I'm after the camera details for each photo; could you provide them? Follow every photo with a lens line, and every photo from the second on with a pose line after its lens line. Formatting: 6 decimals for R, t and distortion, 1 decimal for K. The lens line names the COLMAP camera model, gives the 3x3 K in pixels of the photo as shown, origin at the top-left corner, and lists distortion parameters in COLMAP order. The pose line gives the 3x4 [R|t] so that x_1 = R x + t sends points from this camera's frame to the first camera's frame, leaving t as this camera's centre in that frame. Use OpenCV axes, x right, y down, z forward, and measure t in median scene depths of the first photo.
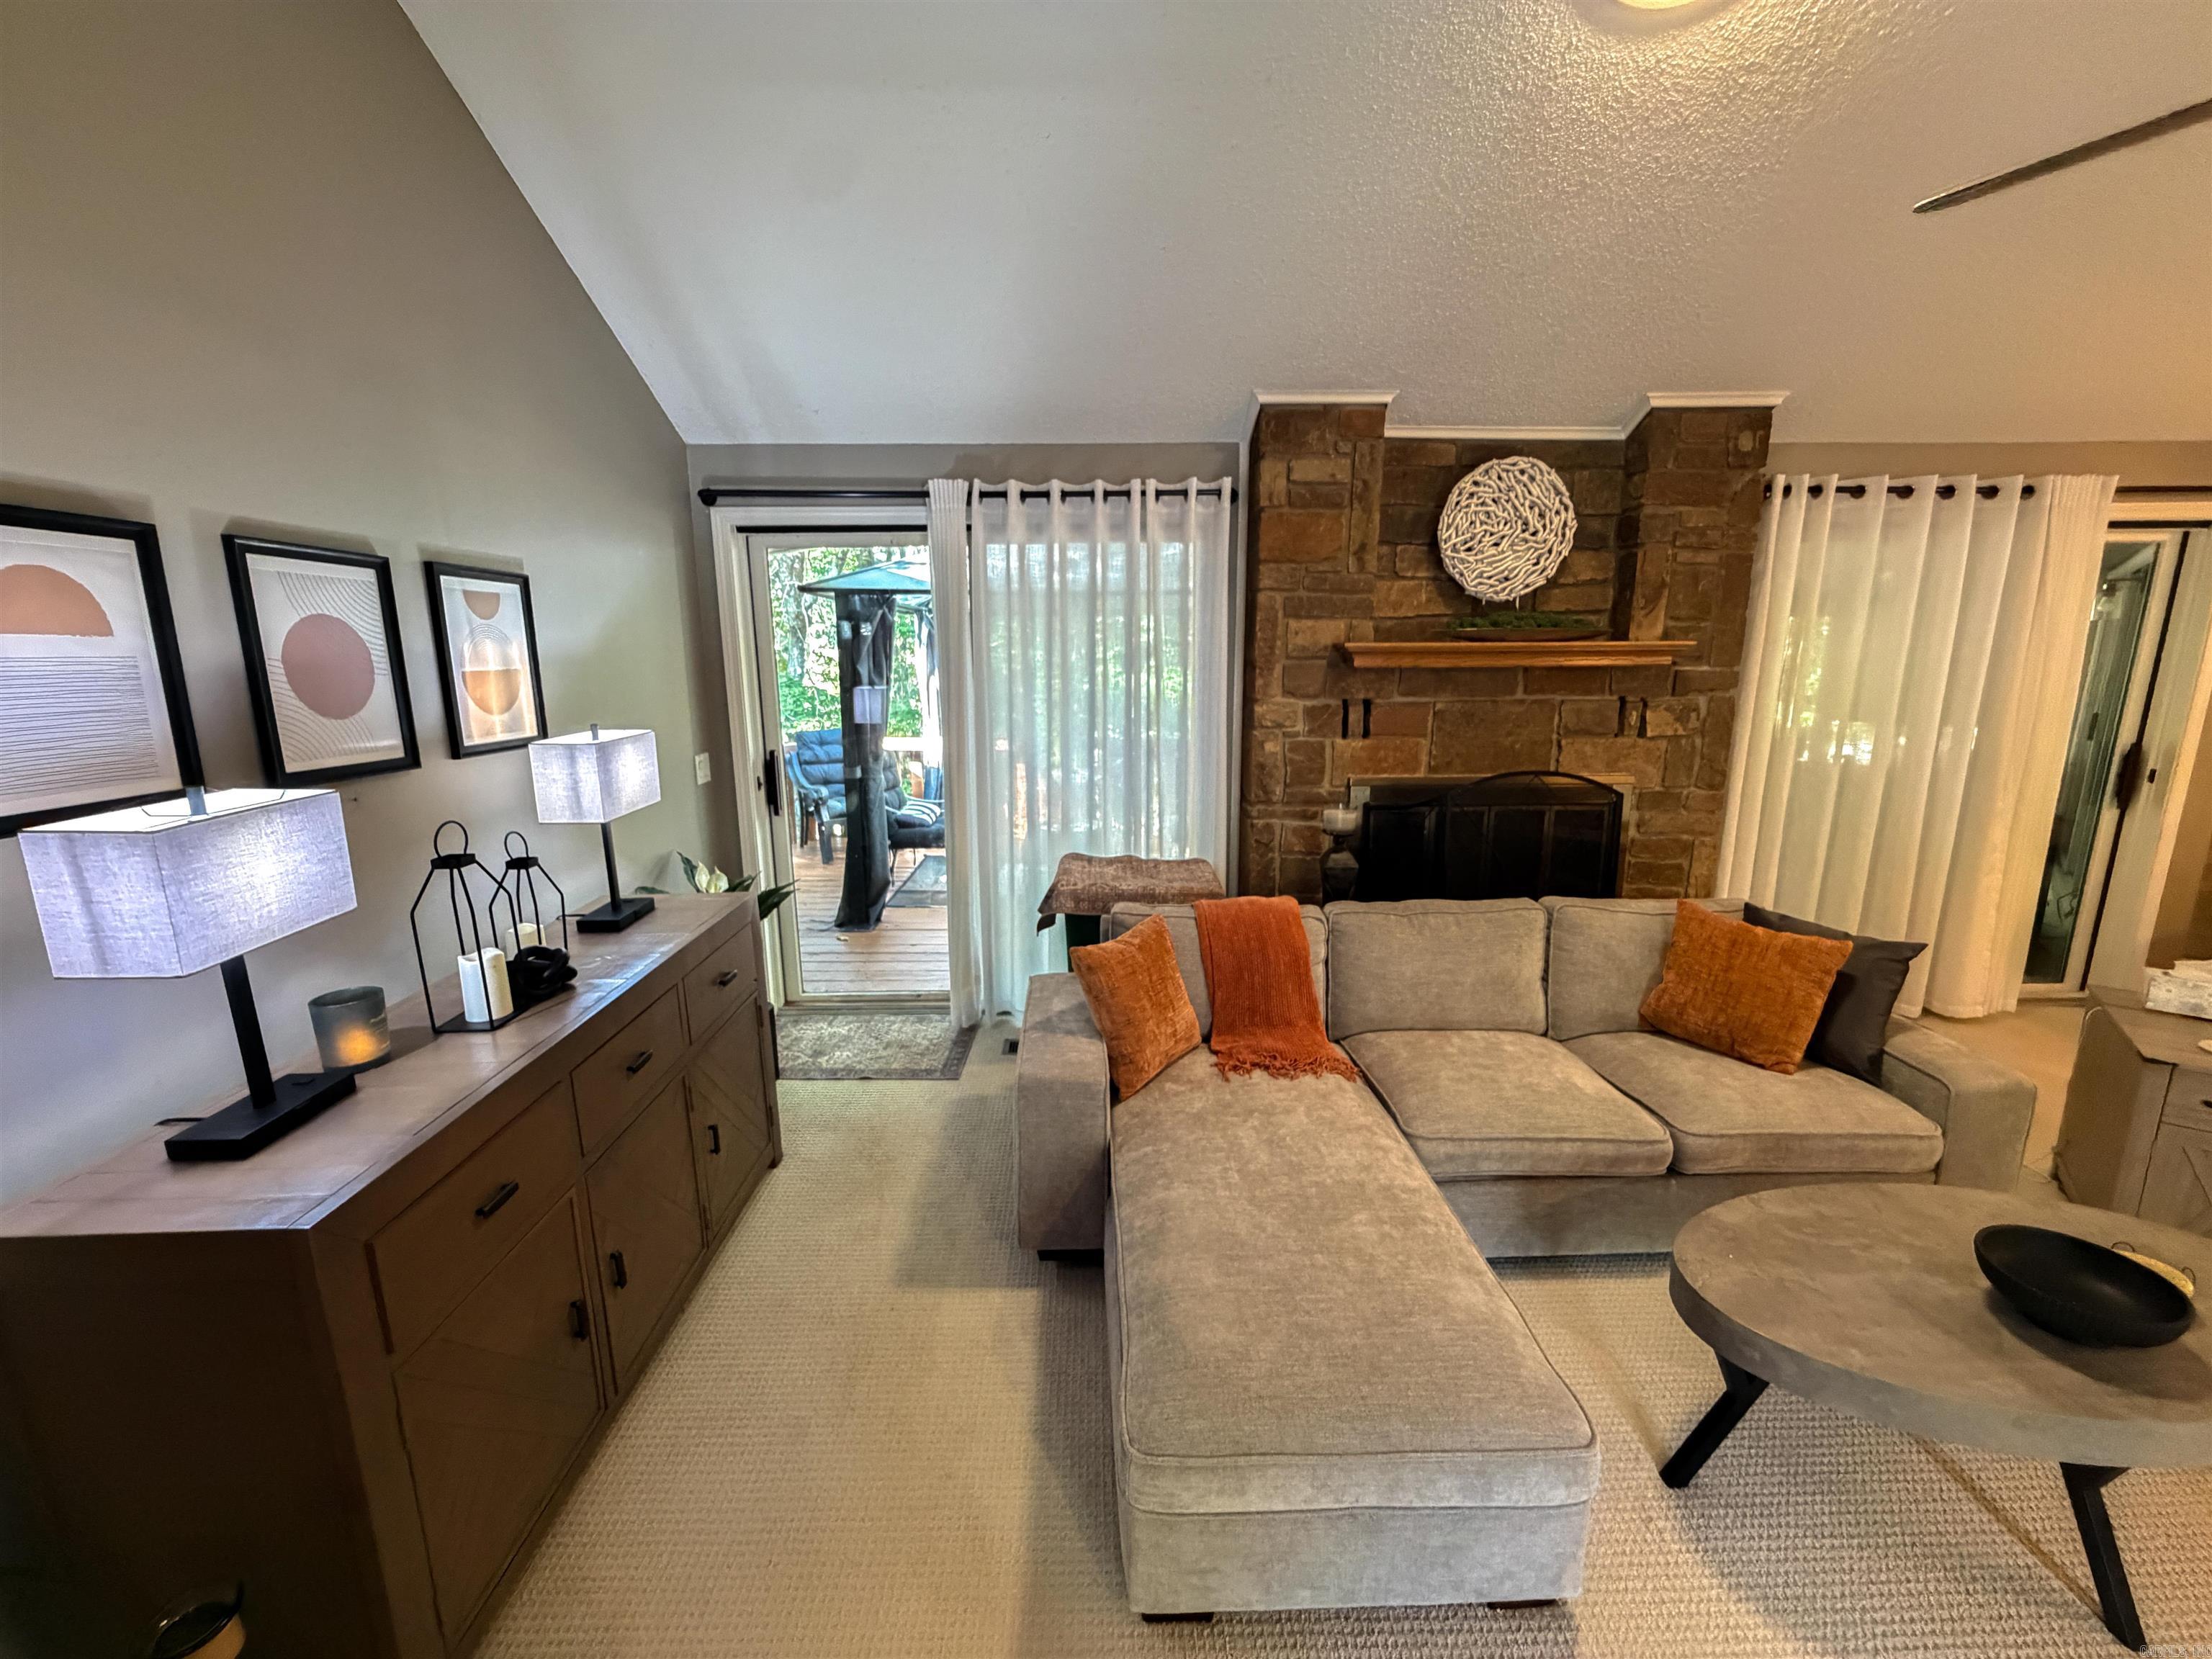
lens RADIAL K [[888.8, 0, 1100.6], [0, 888.8, 827.5], [0, 0, 1]] dist [-0.001023, -0.000093]
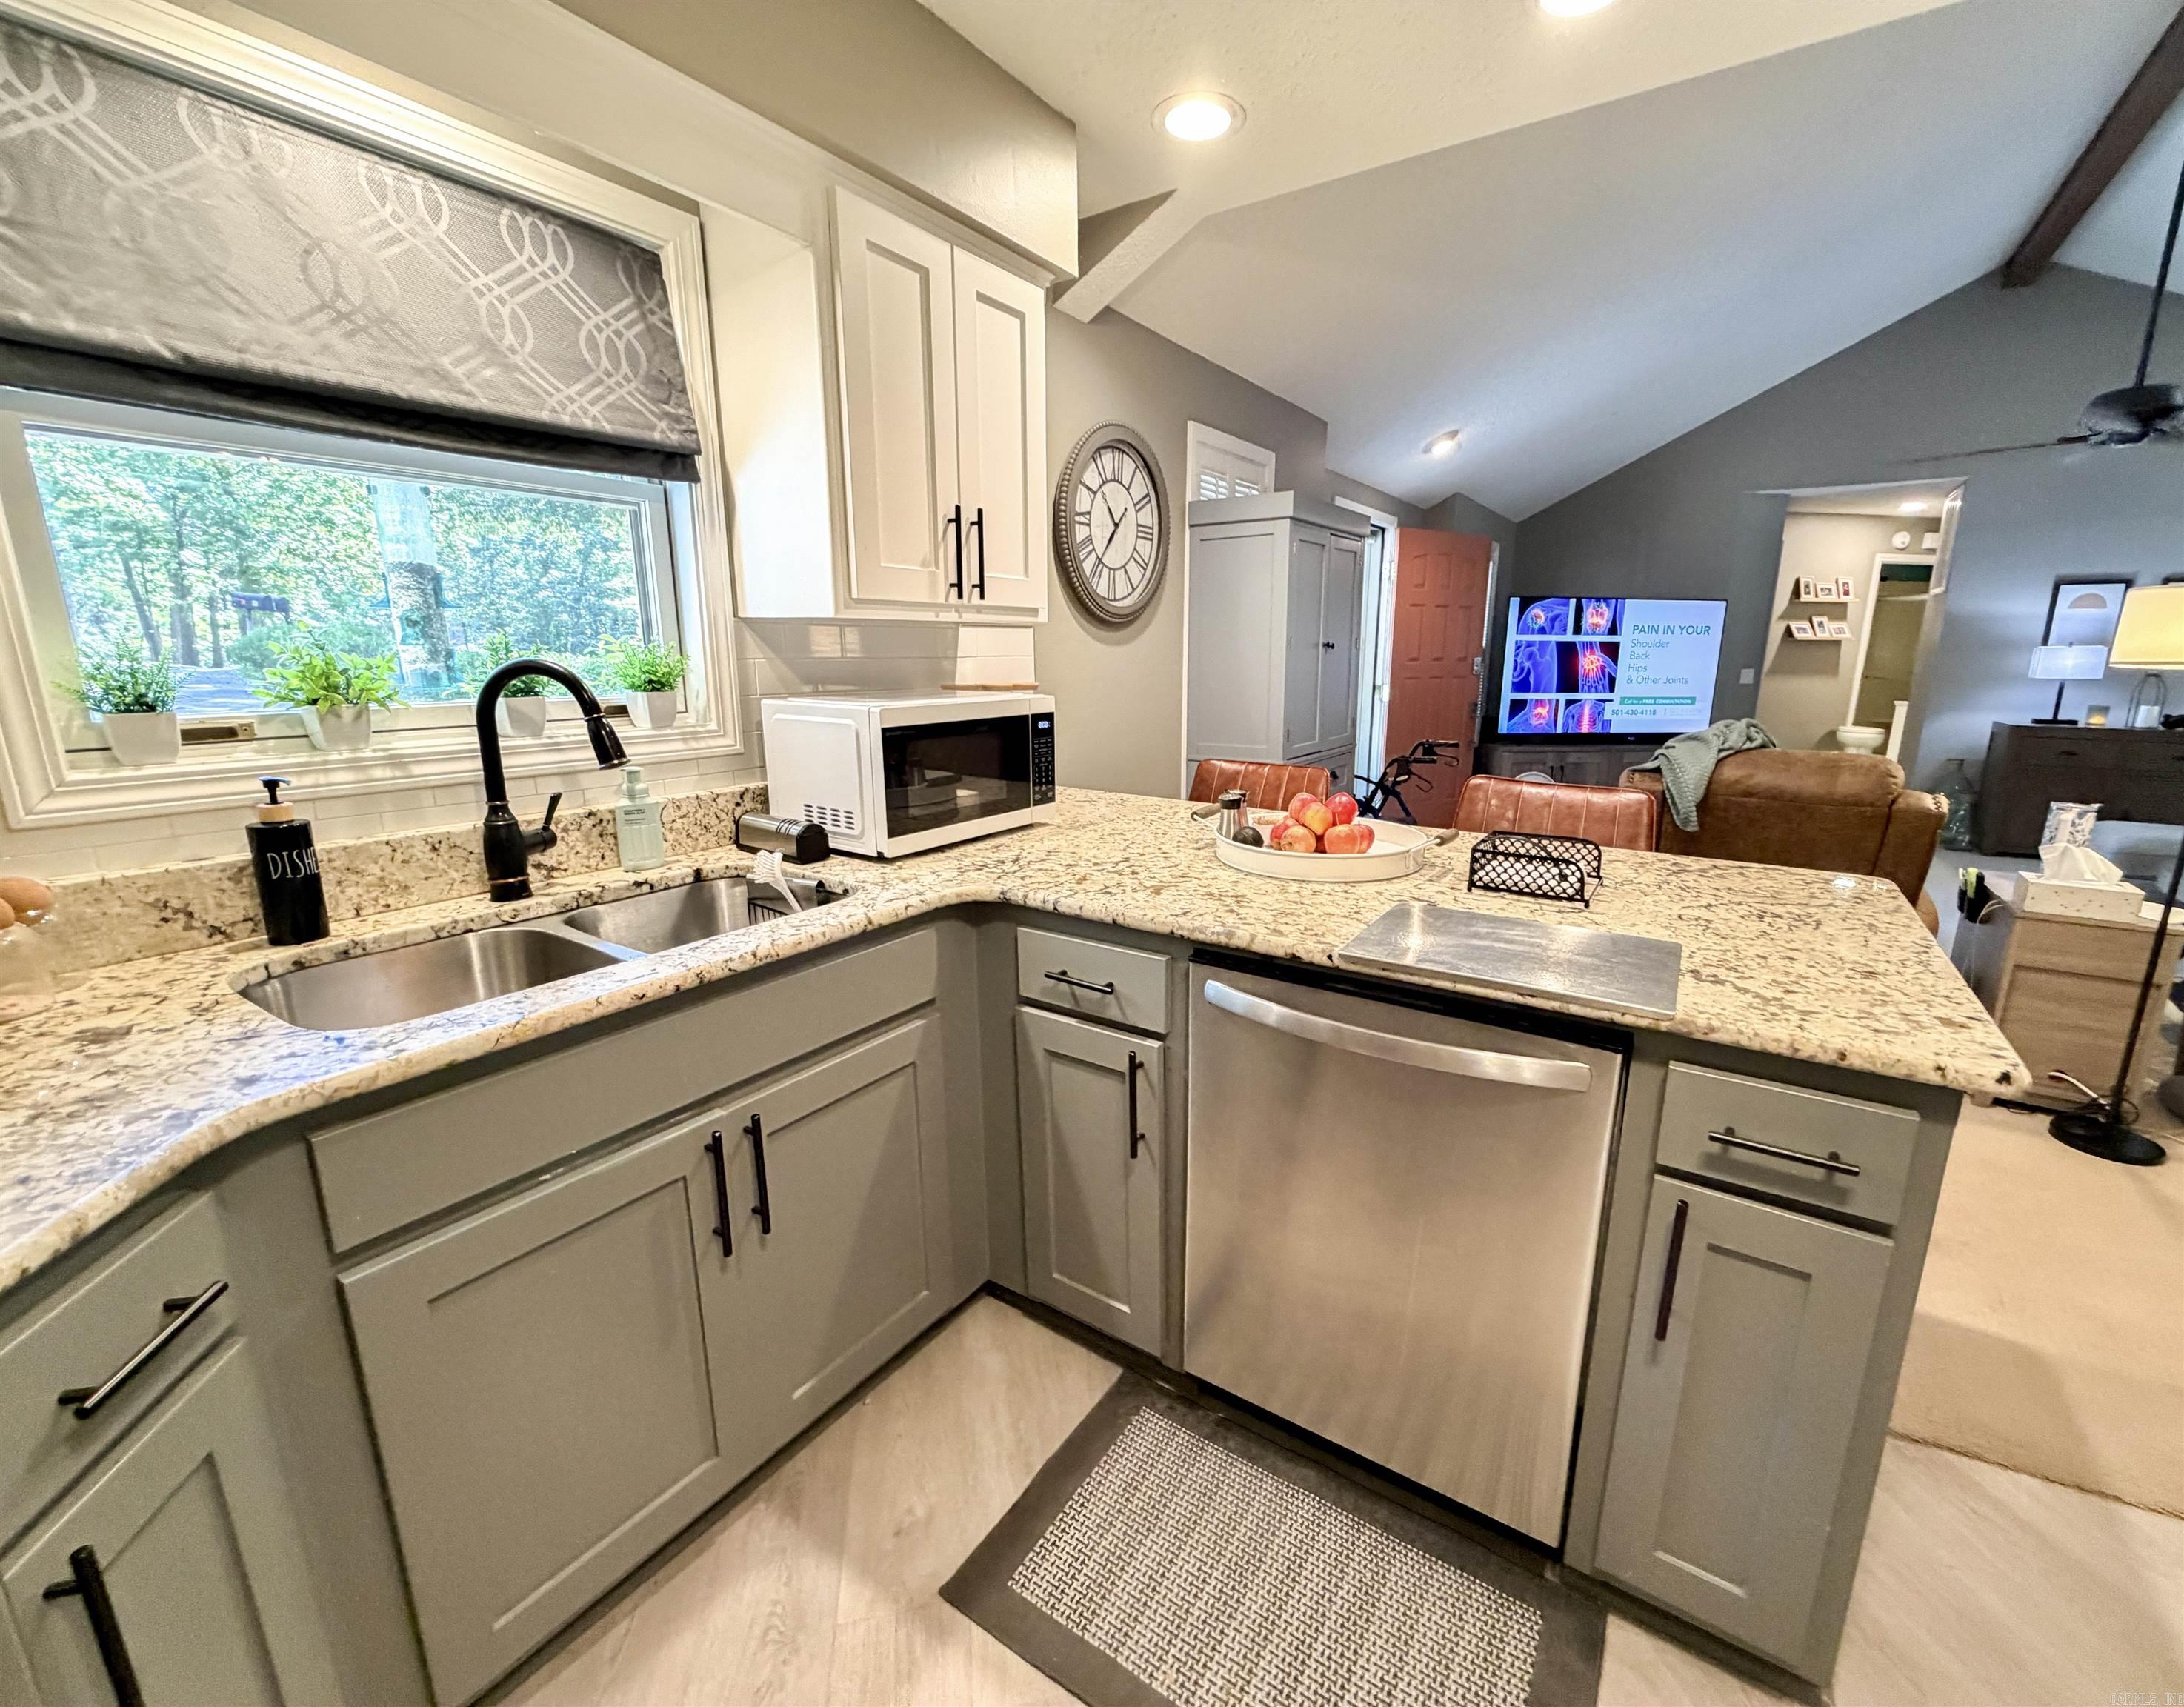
lens RADIAL K [[911.1, 0, 1125.1], [0, 911.1, 853.5], [0, 0, 1]] dist [-0.001117, -0.000275]
pose [[-0.561508, 0.186691, -0.806136, 2.159496], [-0.163083, 0.930140, 0.329003, 0.084848], [0.811242, 0.316205, -0.491835, -0.112174]]
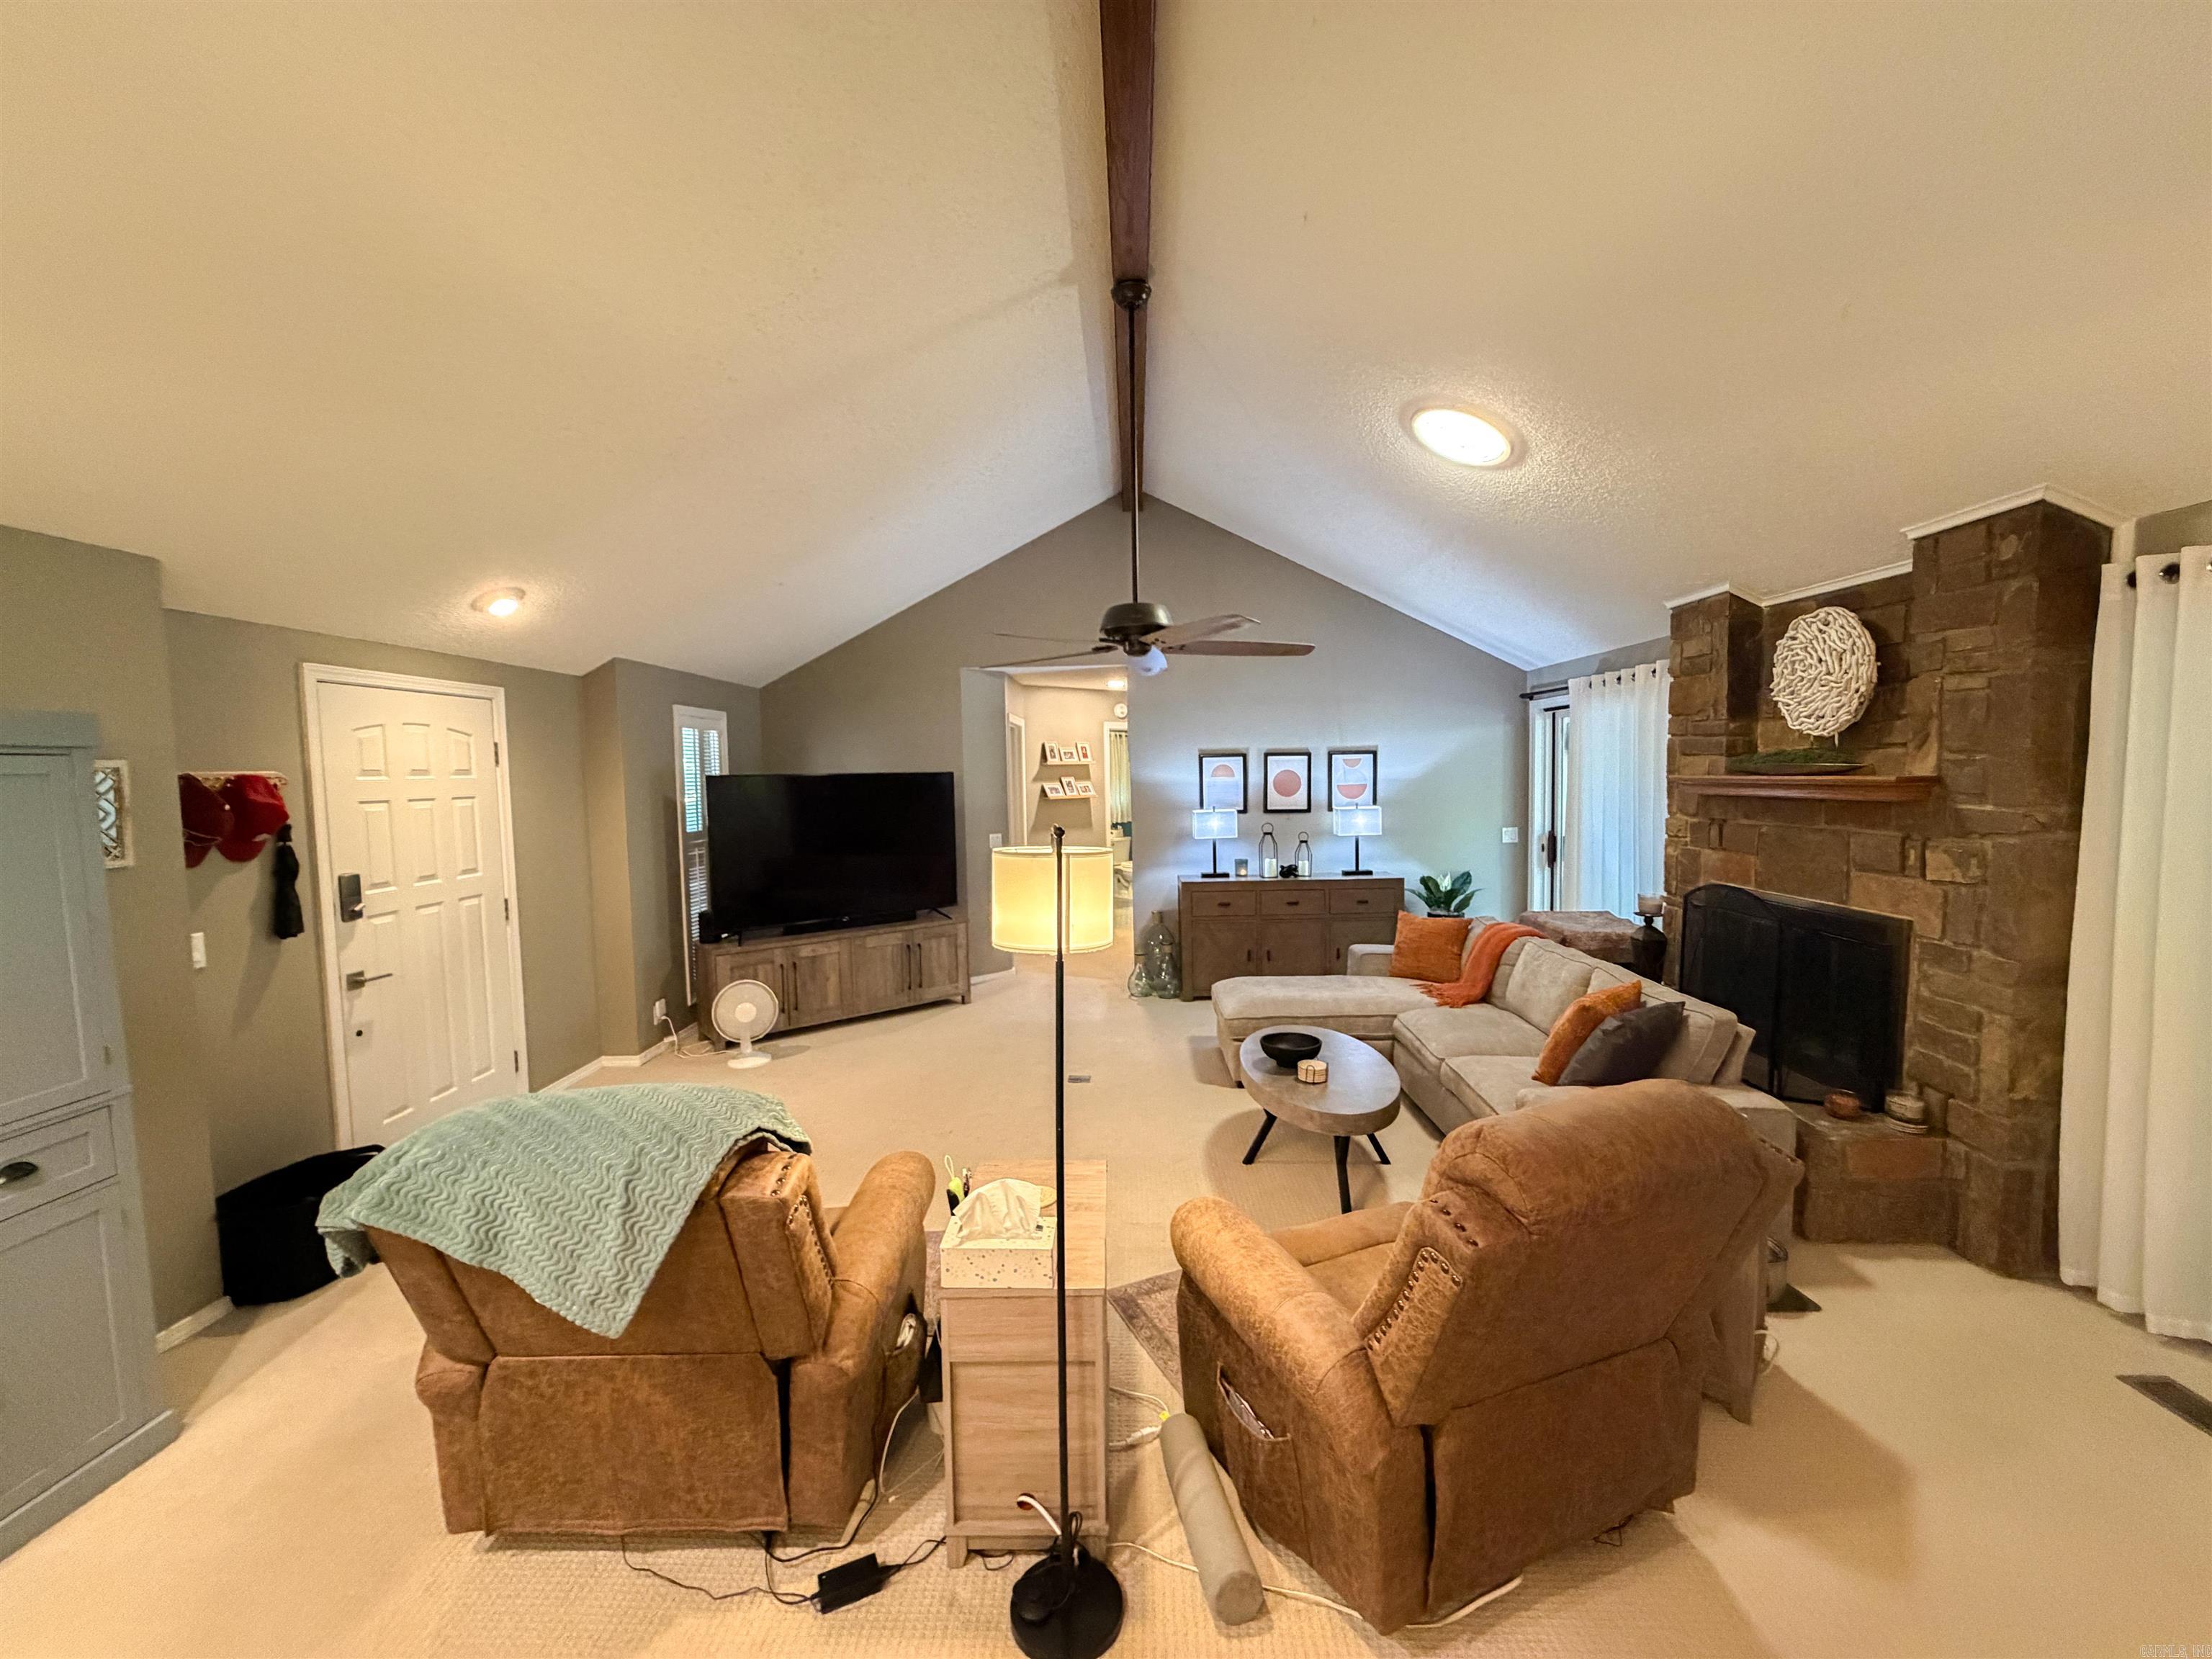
lens RADIAL K [[888.8, 0, 1100.6], [0, 888.8, 827.5], [0, 0, 1]] dist [-0.001023, -0.000093]
pose [[-0.047902, 0.068818, -0.996479, 1.622528], [-0.176041, 0.981426, 0.076241, -0.079242], [0.983217, 0.179073, -0.034897, 0.211835]]
